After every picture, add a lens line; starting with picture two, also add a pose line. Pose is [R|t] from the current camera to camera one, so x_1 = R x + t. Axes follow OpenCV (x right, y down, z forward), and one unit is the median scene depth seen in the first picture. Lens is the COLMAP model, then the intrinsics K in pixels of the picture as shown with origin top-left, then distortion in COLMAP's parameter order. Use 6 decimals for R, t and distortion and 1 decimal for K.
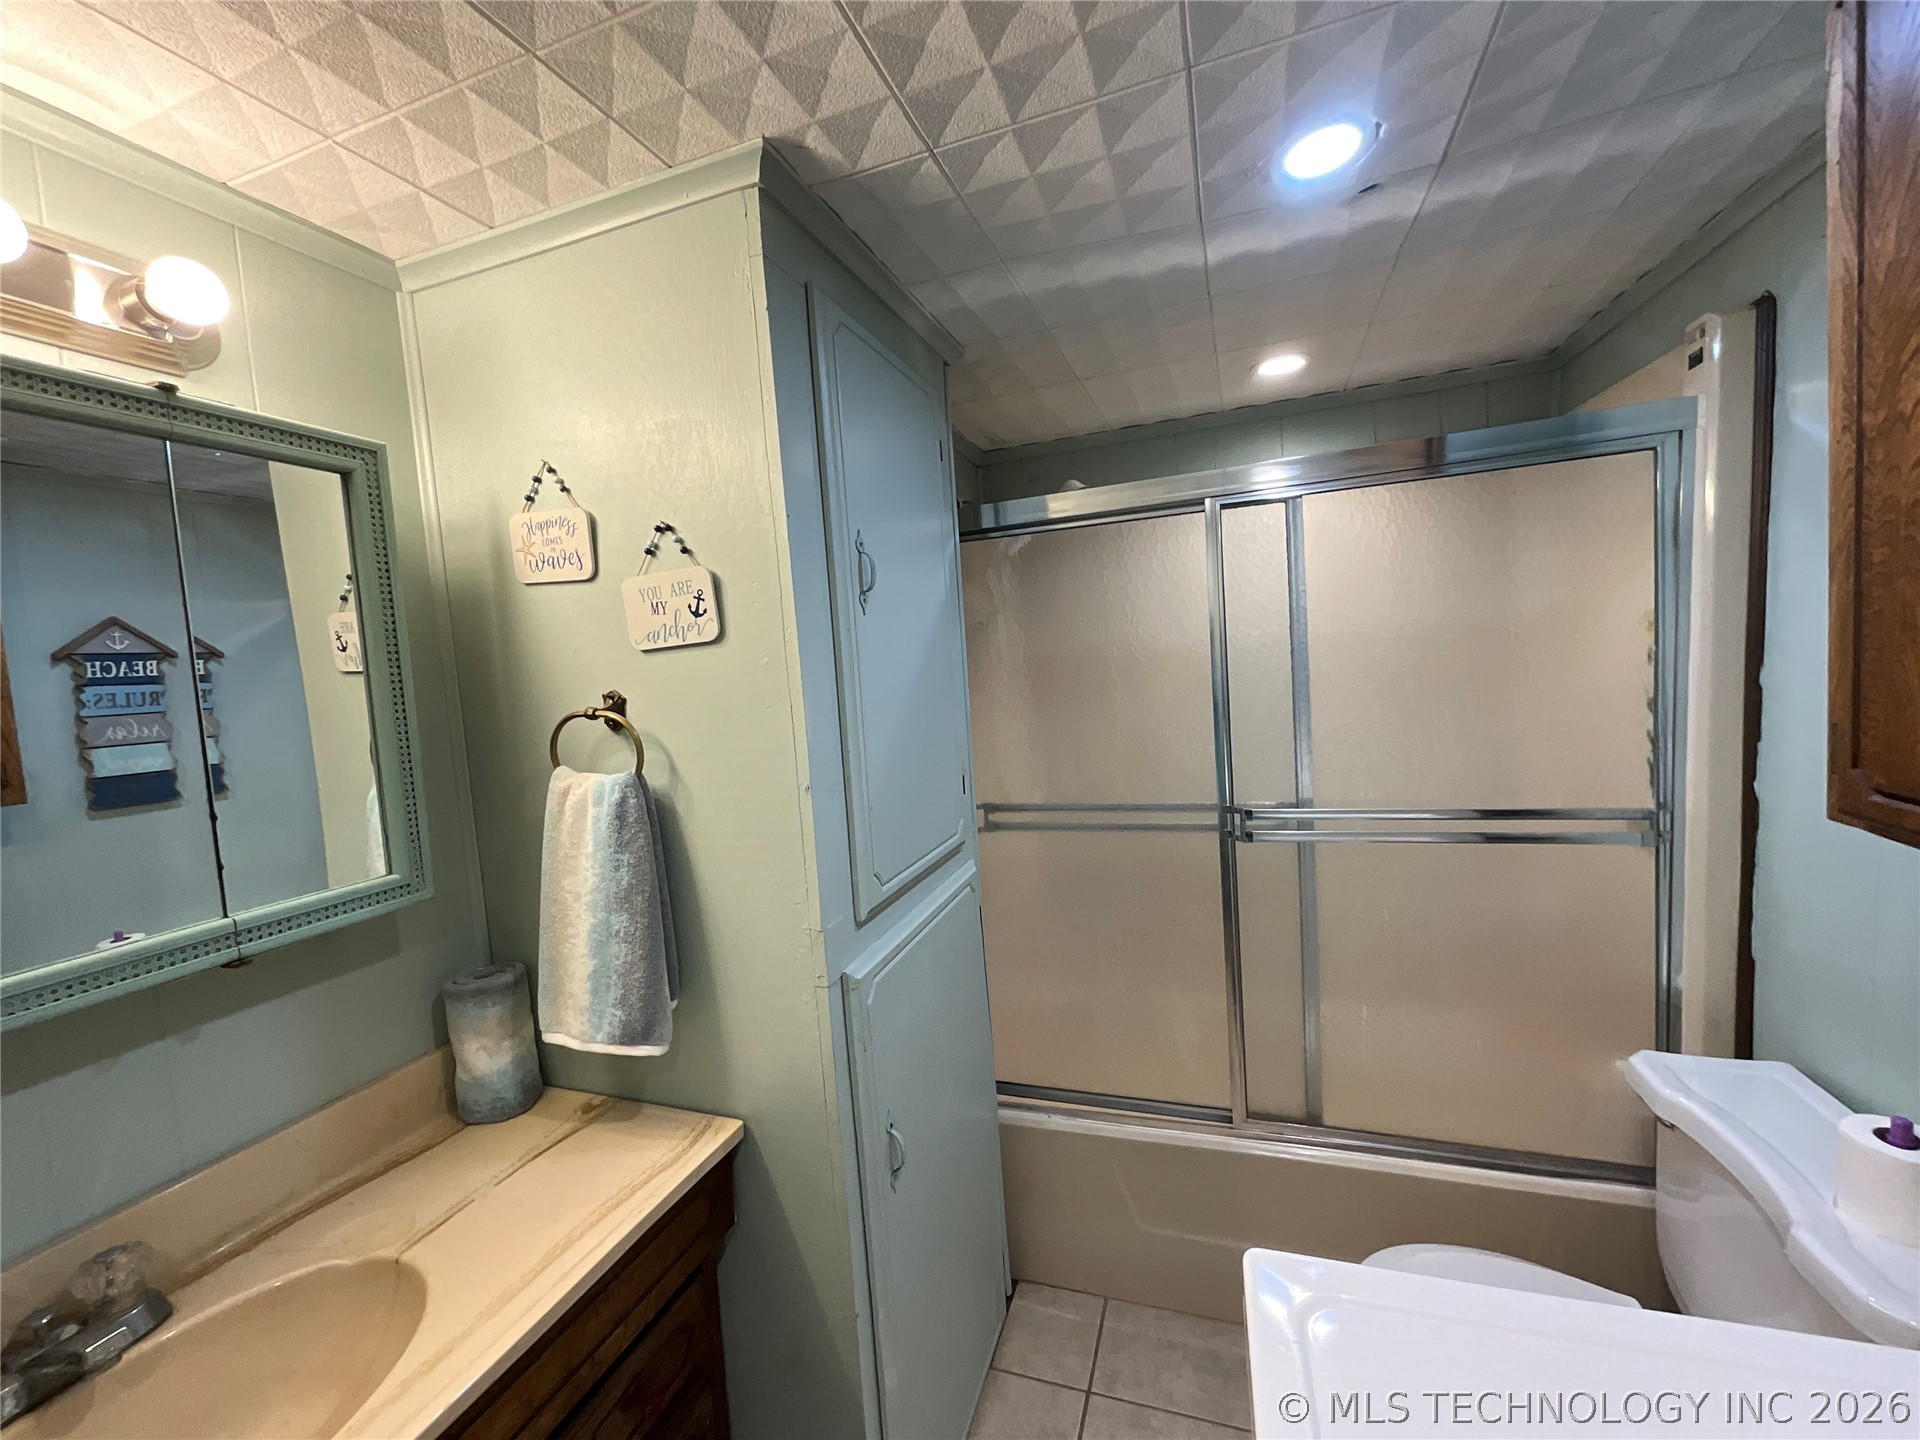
lens RADIAL K [[773.2, 0, 958.3], [0, 773.2, 722.6], [0, 0, 1]] dist [-0.000804, -0.000454]
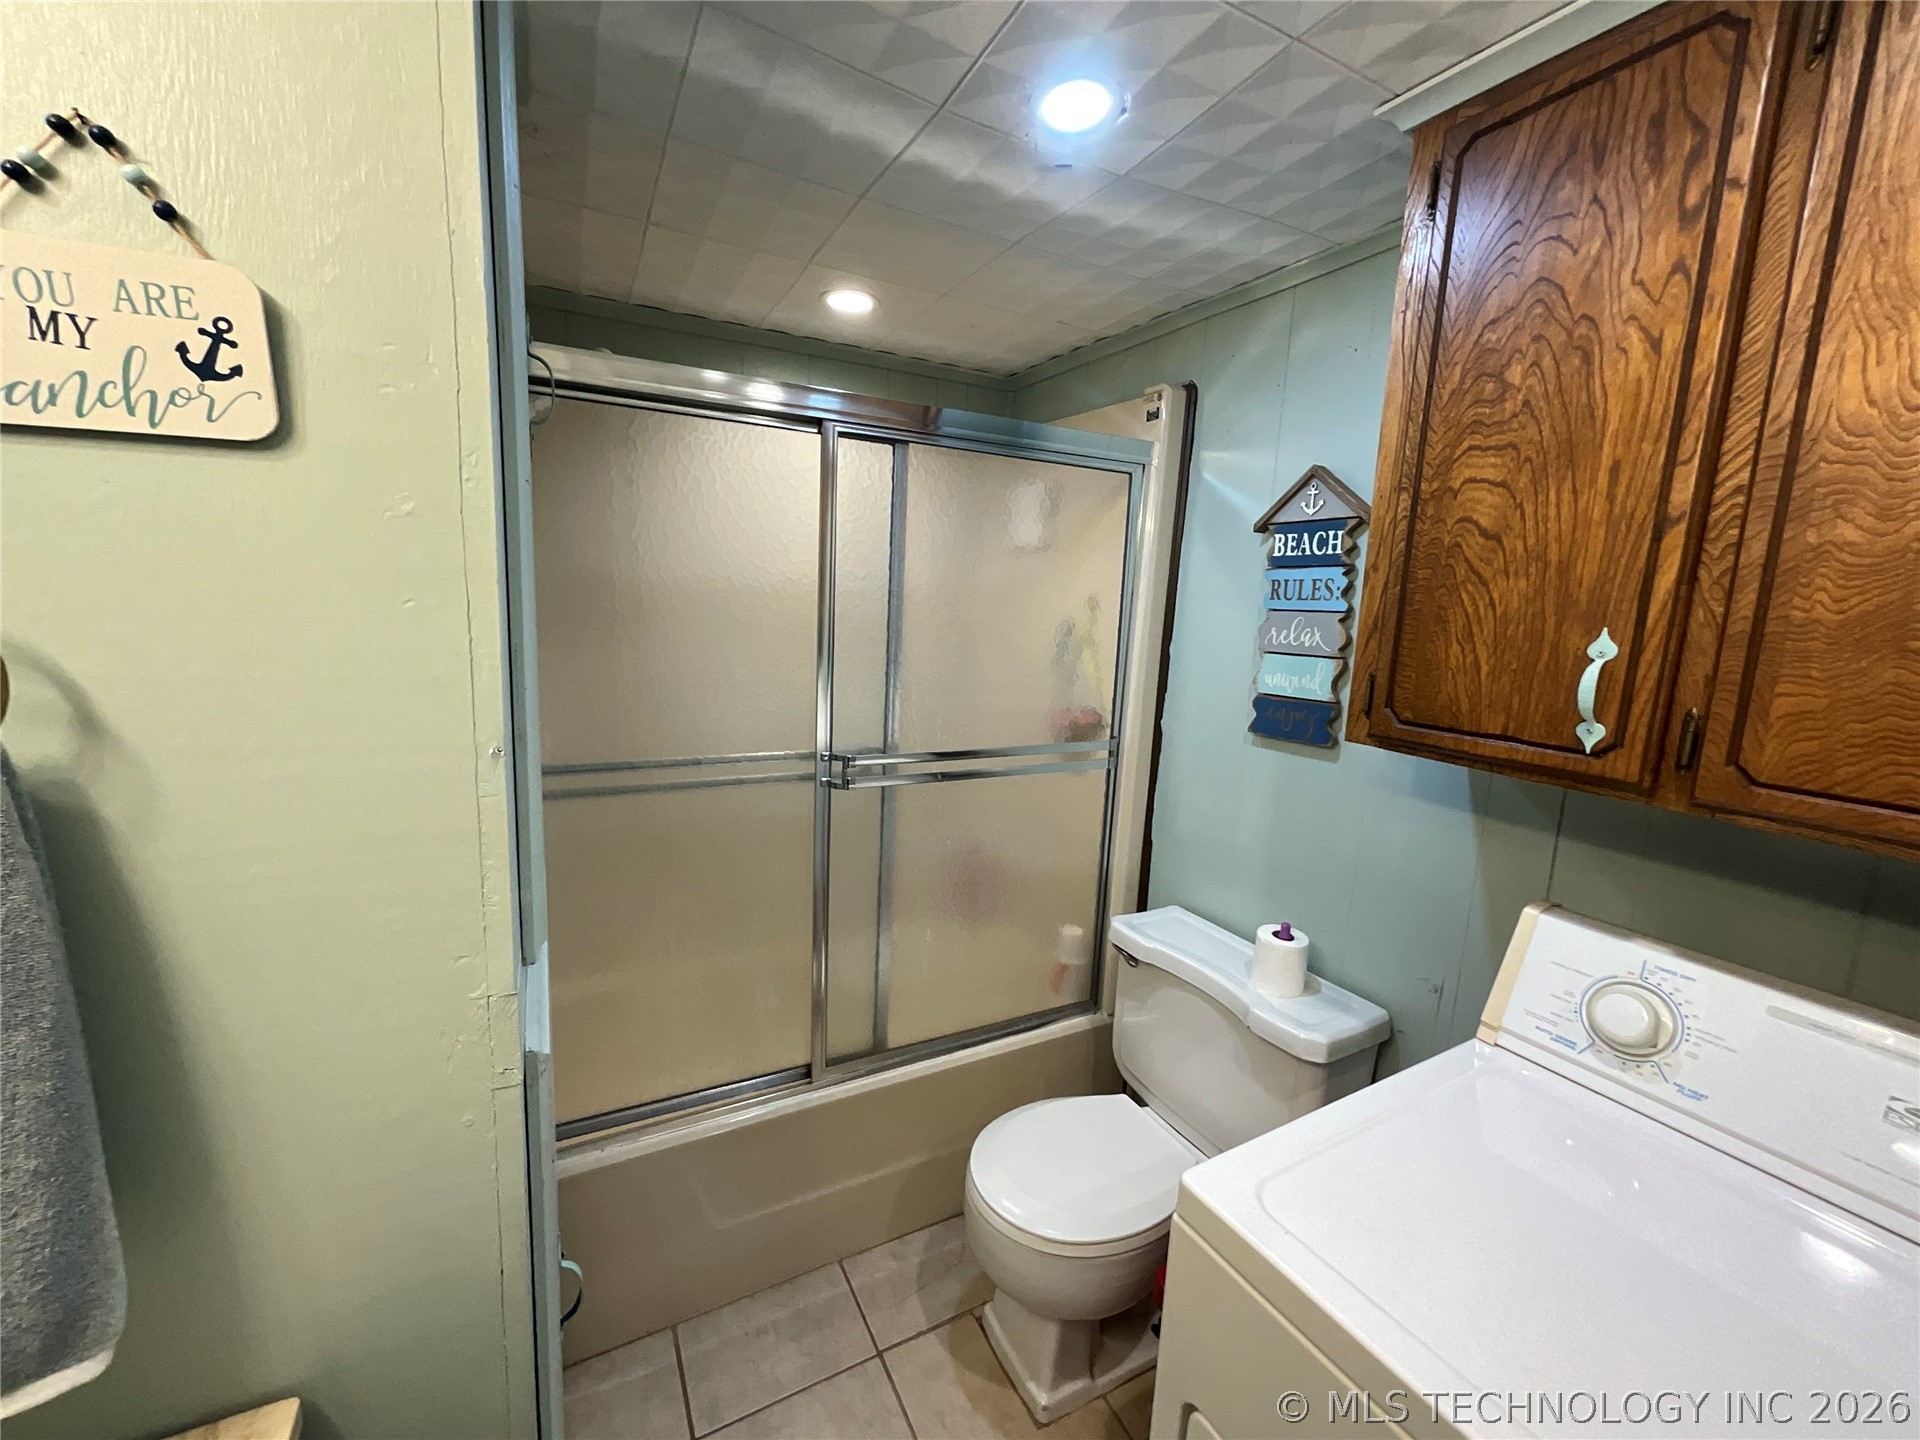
lens RADIAL K [[773.2, 0, 950.2], [0, 773.2, 720.3], [0, 0, 1]] dist [-0.000804, -0.000454]
pose [[0.670181, -0.013179, 0.742081, -0.370023], [-0.033013, 0.998323, 0.047544, 0.023559], [-0.741463, -0.056361, 0.668622, 0.361298]]
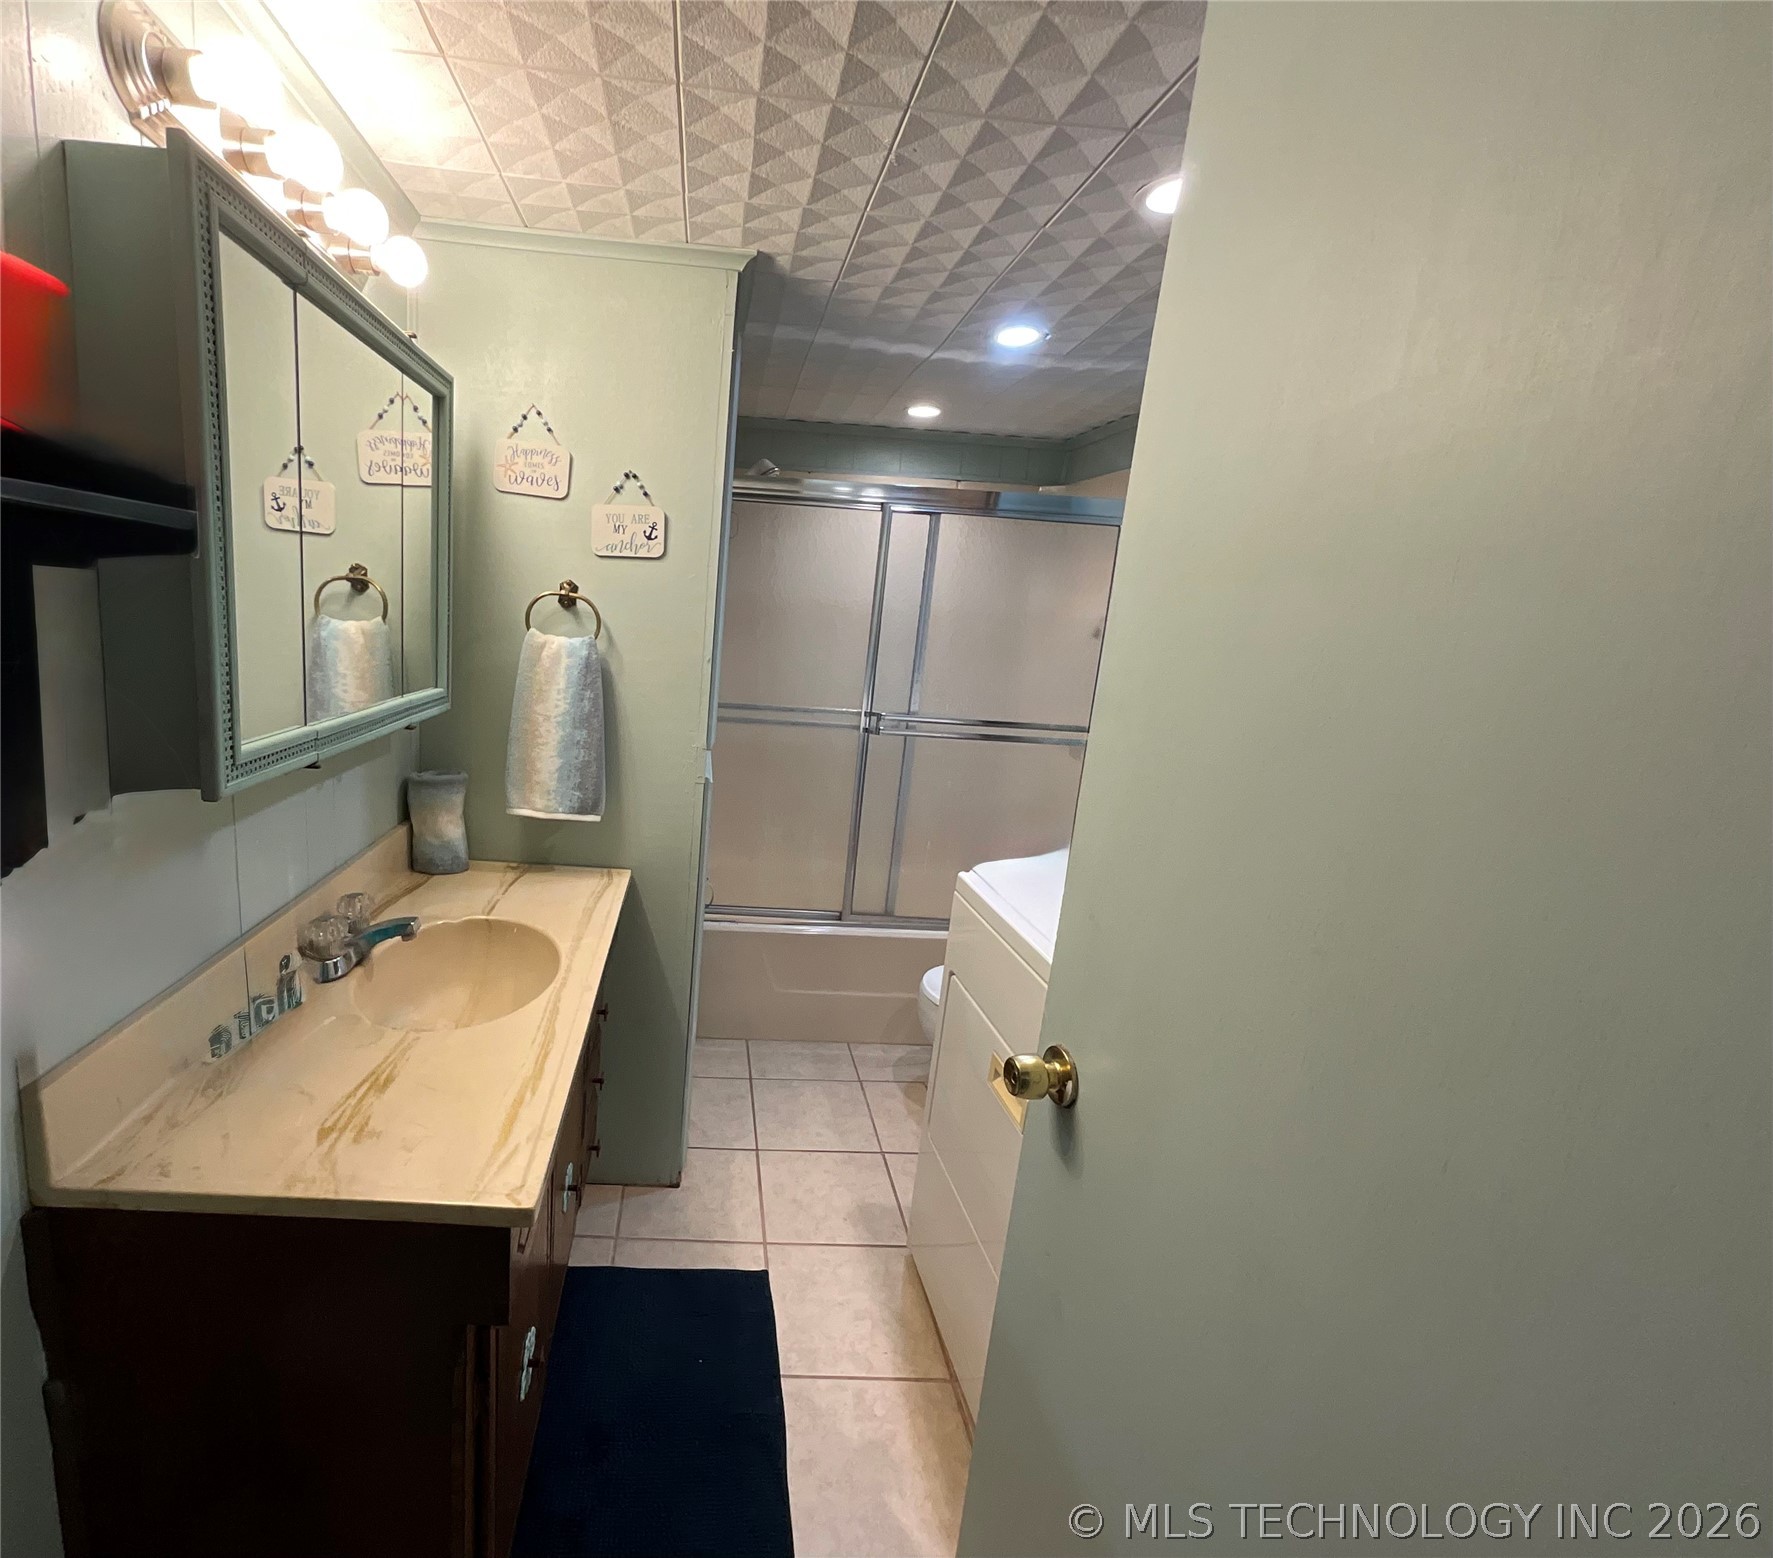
lens RADIAL K [[864.6, 0, 732.4], [0, 864.6, 803.3], [0, 0, 1]] dist [-0.017617, -0.000506]
pose [[0.917283, 0.045503, 0.395628, -0.808884], [-0.103615, 0.986505, 0.126774, 0.138584], [-0.384521, -0.157281, 0.909619, -0.673941]]
